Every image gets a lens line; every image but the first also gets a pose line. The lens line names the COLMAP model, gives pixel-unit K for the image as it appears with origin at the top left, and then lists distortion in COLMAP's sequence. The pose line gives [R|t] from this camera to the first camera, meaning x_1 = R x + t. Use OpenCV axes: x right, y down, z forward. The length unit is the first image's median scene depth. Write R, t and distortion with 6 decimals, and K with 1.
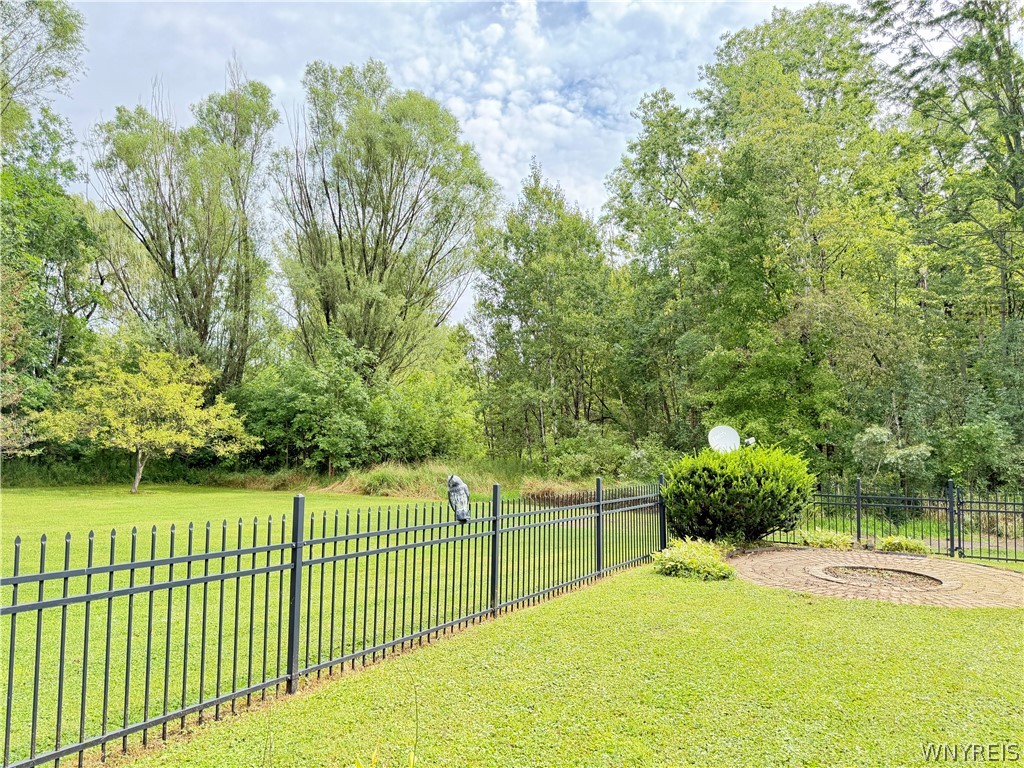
lens RADIAL K [[724.5, 0, 512.0], [0, 724.5, 384.0], [0, 0, 1]] dist [0.081332, -0.110968]
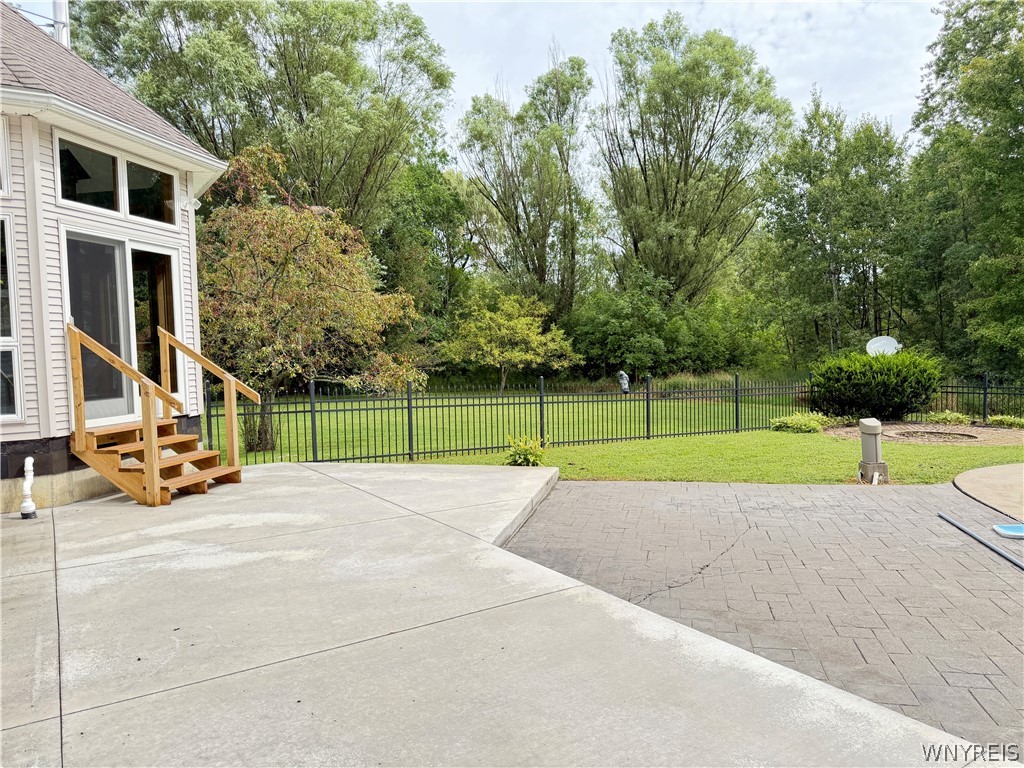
lens RADIAL K [[724.5, 0, 512.0], [0, 724.5, 384.0], [0, 0, 1]] dist [0.081332, -0.110968]
pose [[0.893642, -0.010284, -0.448663, 0.116794], [0.062338, 0.992890, 0.101405, -0.013861], [0.444431, -0.118589, 0.887929, -0.202959]]
